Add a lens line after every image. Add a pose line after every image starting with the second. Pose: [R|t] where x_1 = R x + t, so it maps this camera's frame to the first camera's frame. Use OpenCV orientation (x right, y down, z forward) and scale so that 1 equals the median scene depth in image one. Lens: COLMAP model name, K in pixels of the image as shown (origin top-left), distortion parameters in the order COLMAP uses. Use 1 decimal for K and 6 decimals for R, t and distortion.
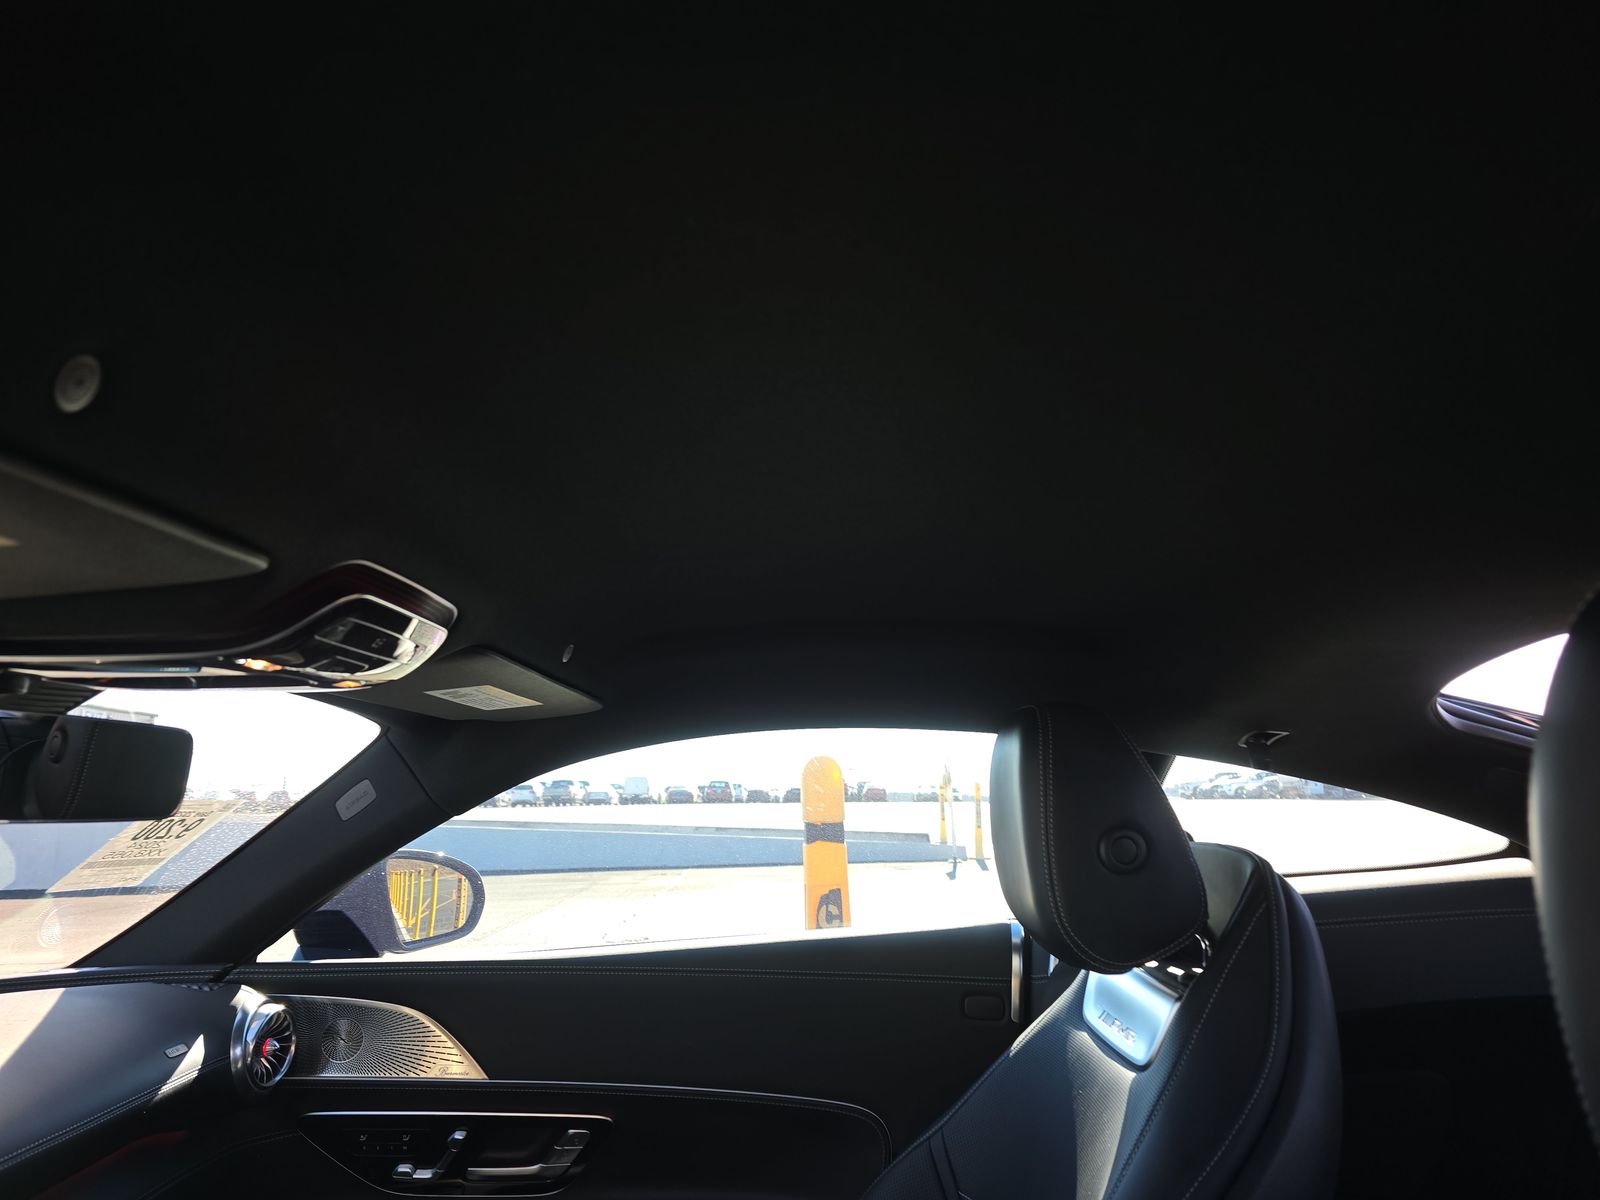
lens RADIAL K [[1076.4, 0, 797.3], [0, 1076.4, 597.8], [0, 0, 1]] dist [-0.003232, -0.002742]
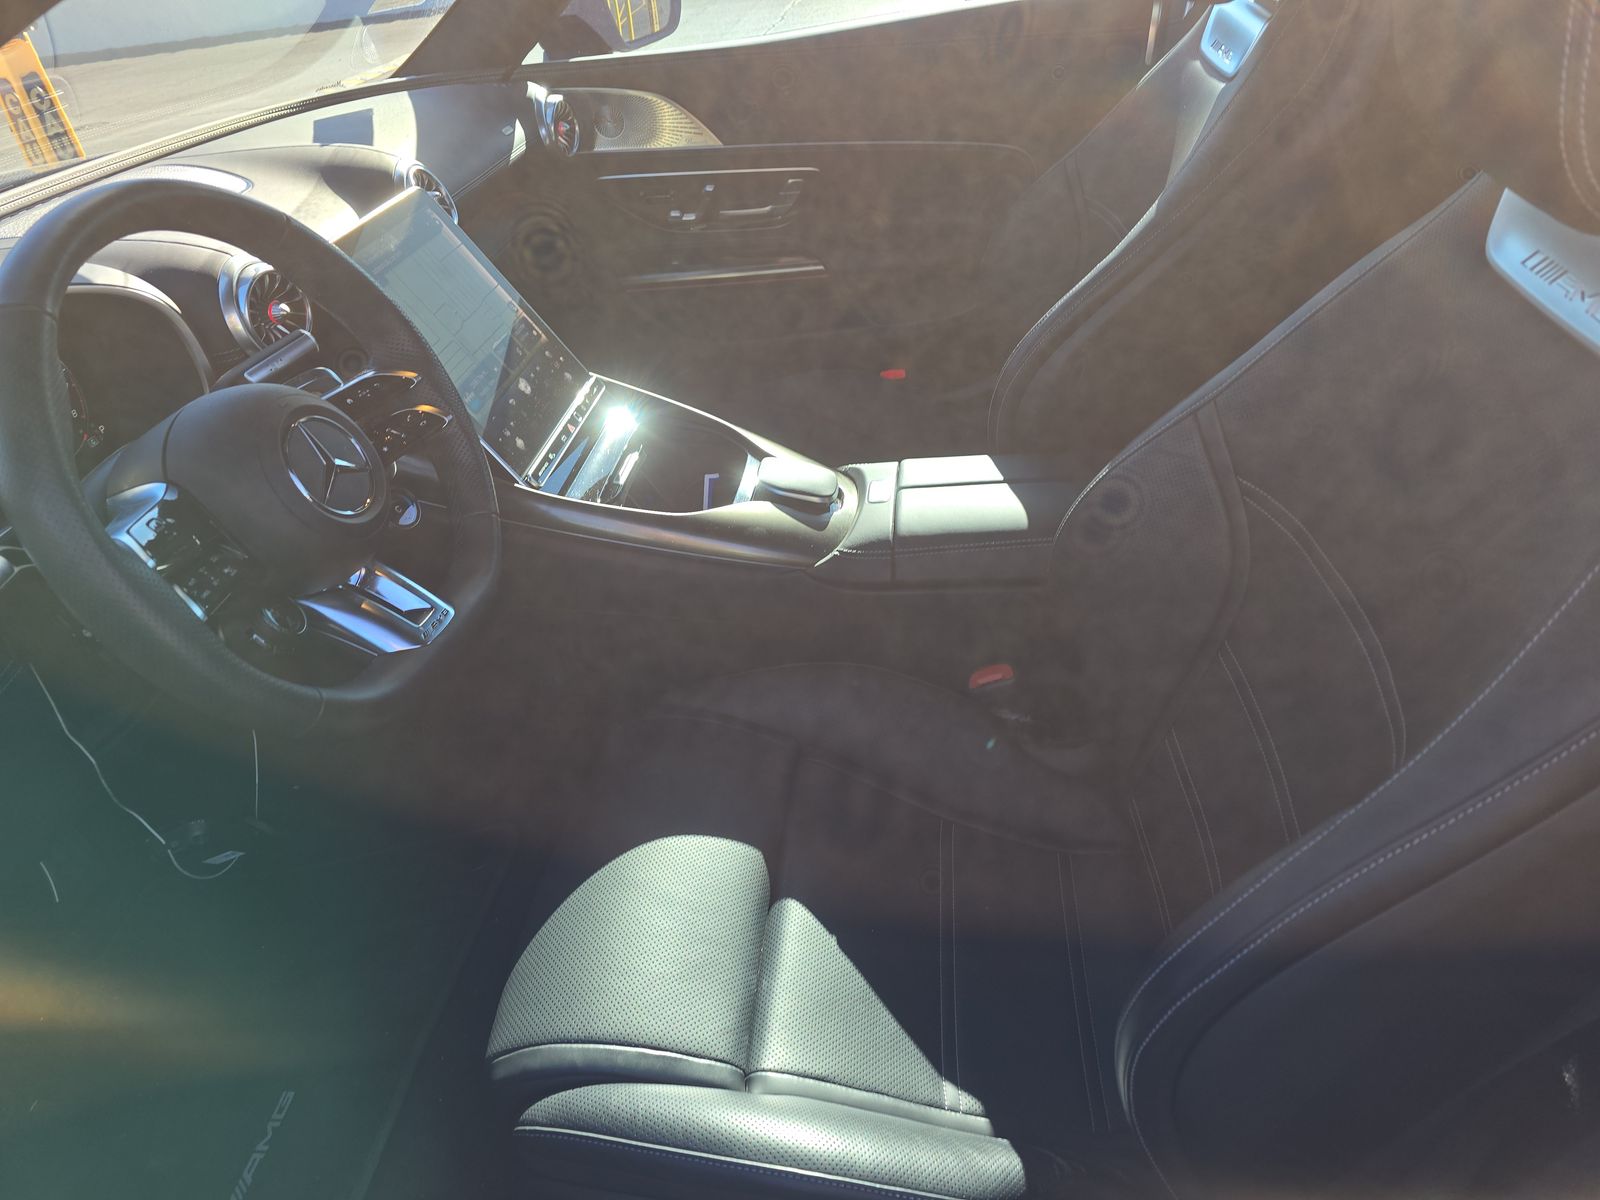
lens RADIAL K [[1076.4, 0, 798.2], [0, 1076.4, 599.1], [0, 0, 1]] dist [-0.003232, -0.002742]
pose [[0.989085, -0.003595, -0.147303, -0.010902], [0.106478, 0.708467, 0.697666, -0.062873], [0.101851, -0.705735, 0.701116, -0.304566]]
